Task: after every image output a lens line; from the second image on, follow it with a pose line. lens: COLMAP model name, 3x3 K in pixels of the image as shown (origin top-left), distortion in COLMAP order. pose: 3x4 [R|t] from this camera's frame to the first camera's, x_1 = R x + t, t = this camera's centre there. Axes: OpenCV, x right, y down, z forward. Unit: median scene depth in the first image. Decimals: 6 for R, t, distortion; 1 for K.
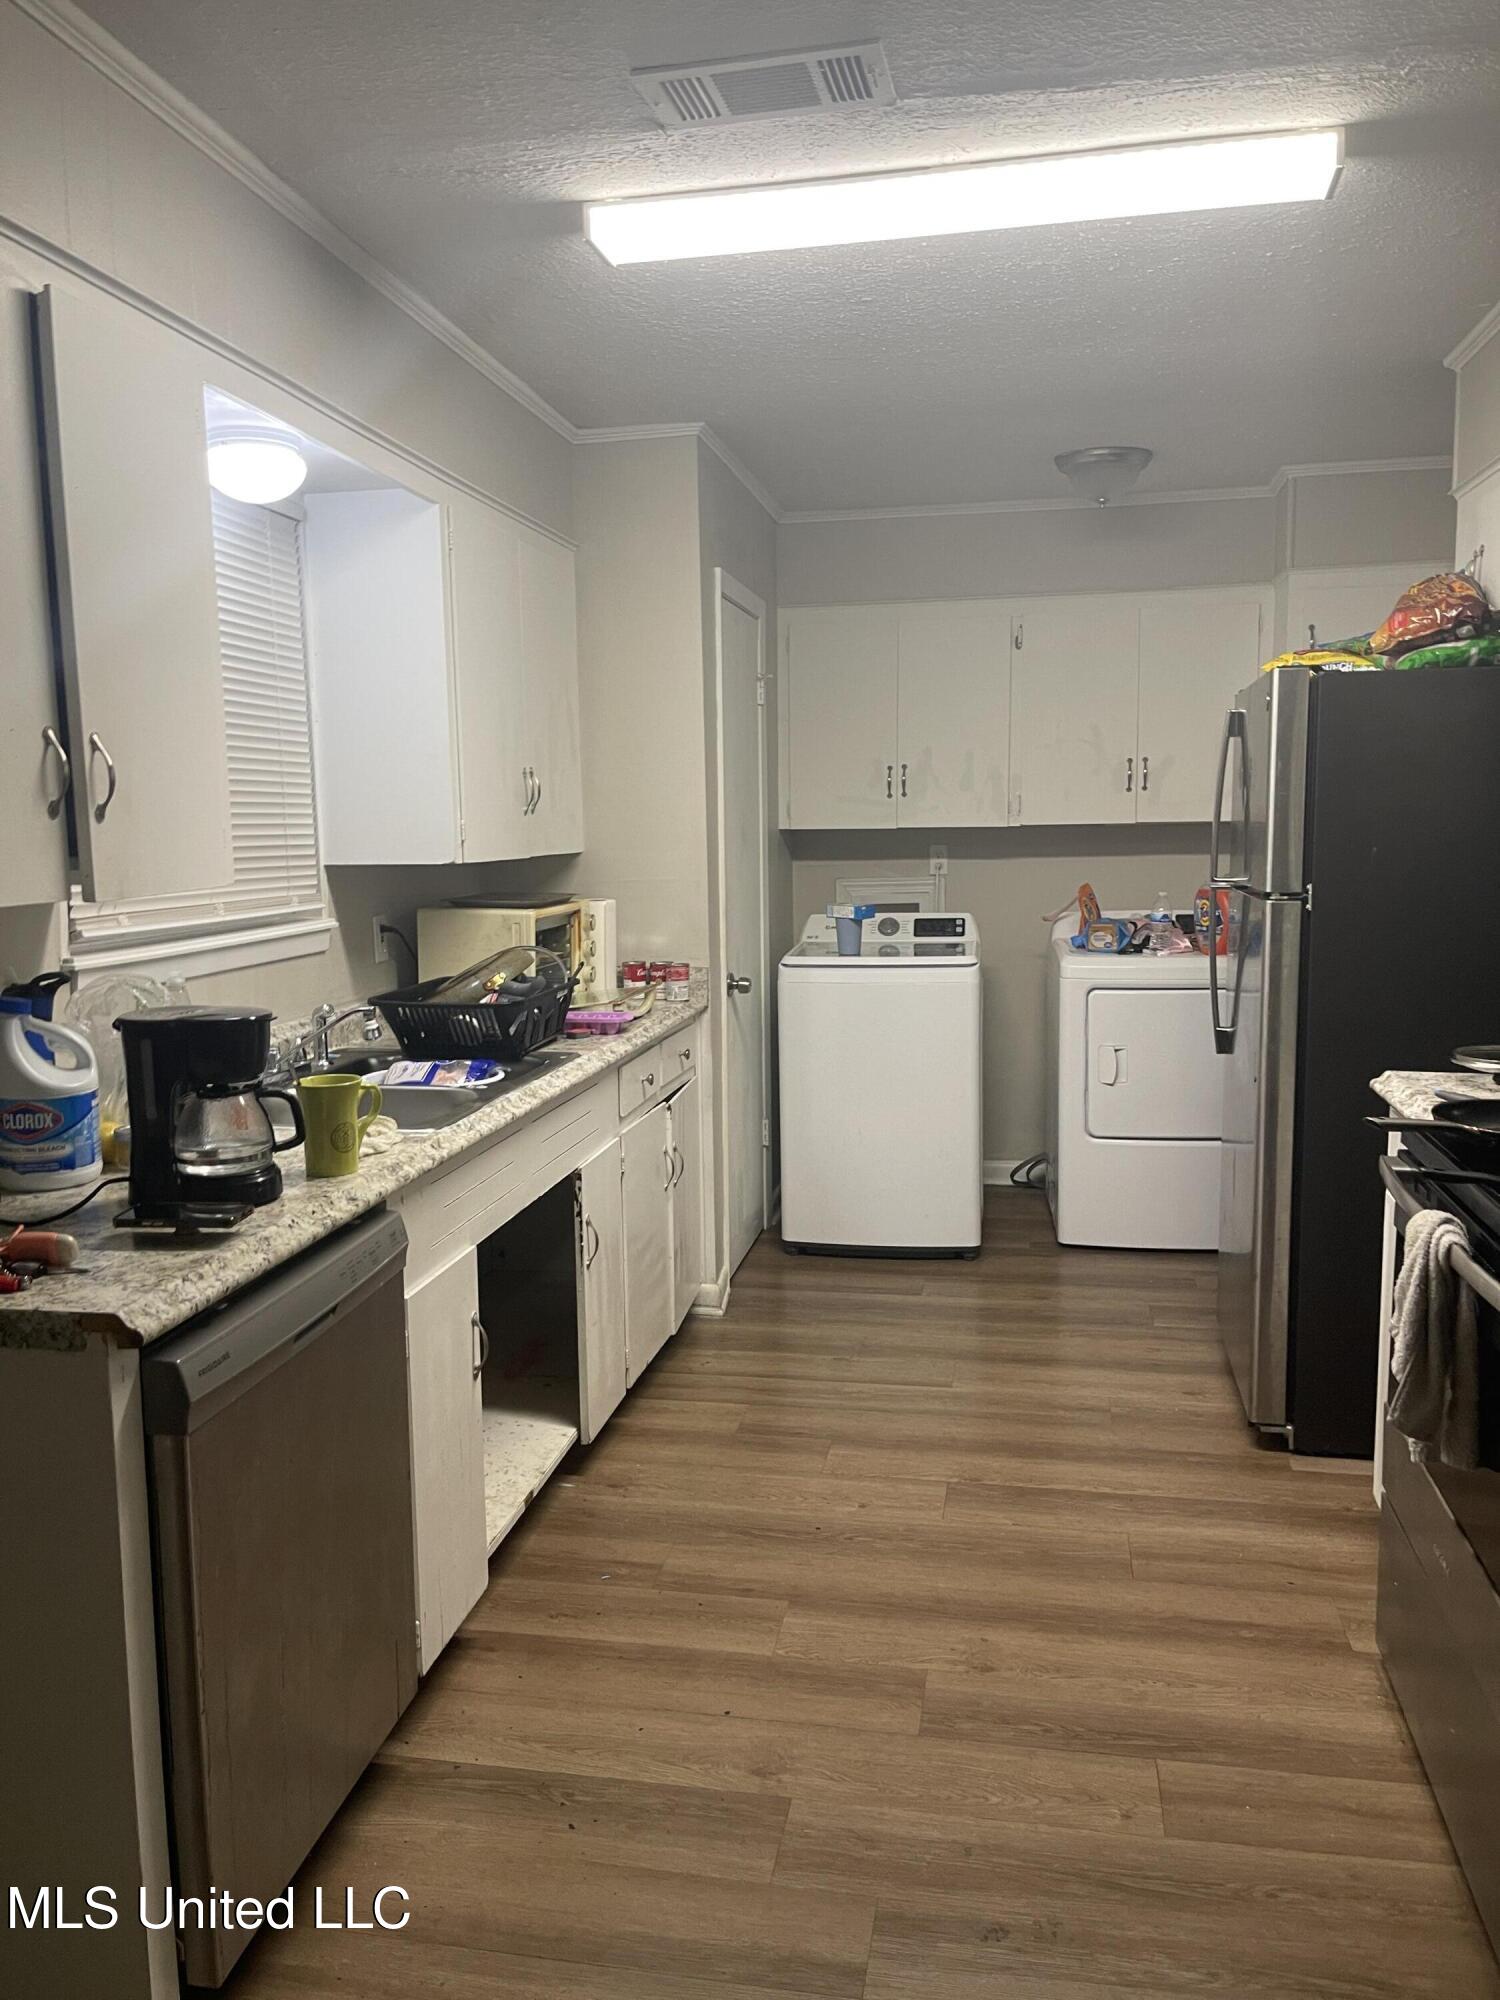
lens RADIAL K [[1375.7, 0, 750.0], [0, 1375.7, 1000.0], [0, 0, 1]] dist [0.016830, -0.000944]
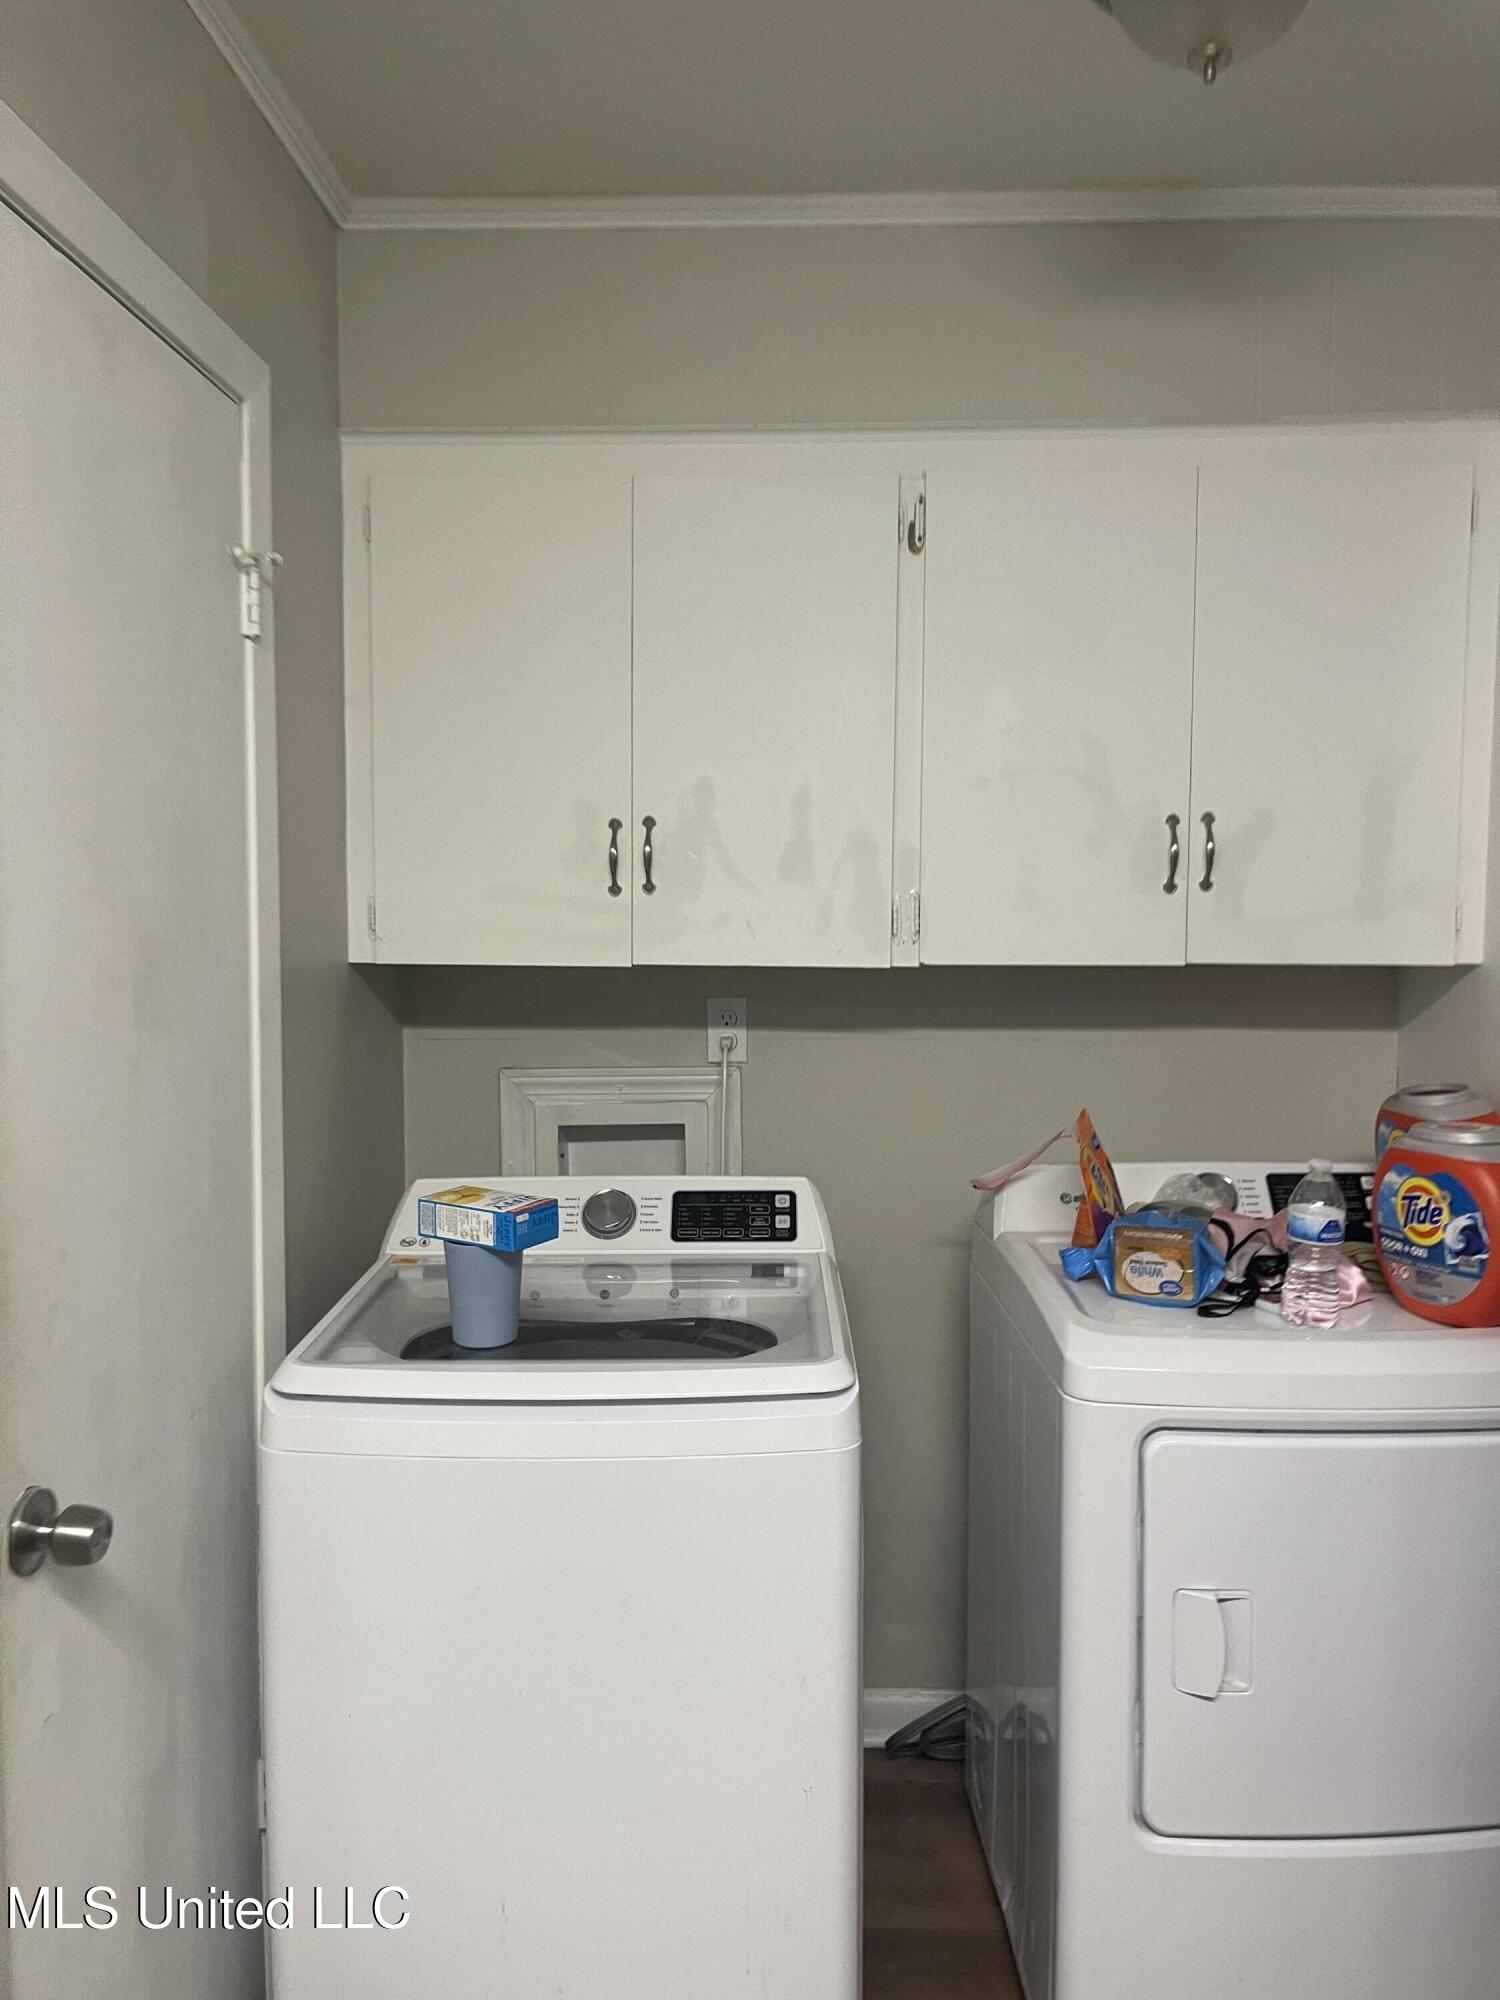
lens RADIAL K [[1375.7, 0, 750.0], [0, 1375.7, 1000.0], [0, 0, 1]] dist [0.016830, -0.000944]
pose [[0.985753, 0.006293, 0.168083, 0.073987], [0.003956, 0.998156, -0.060570, -0.091818], [-0.168155, 0.060372, 0.983910, 0.598755]]
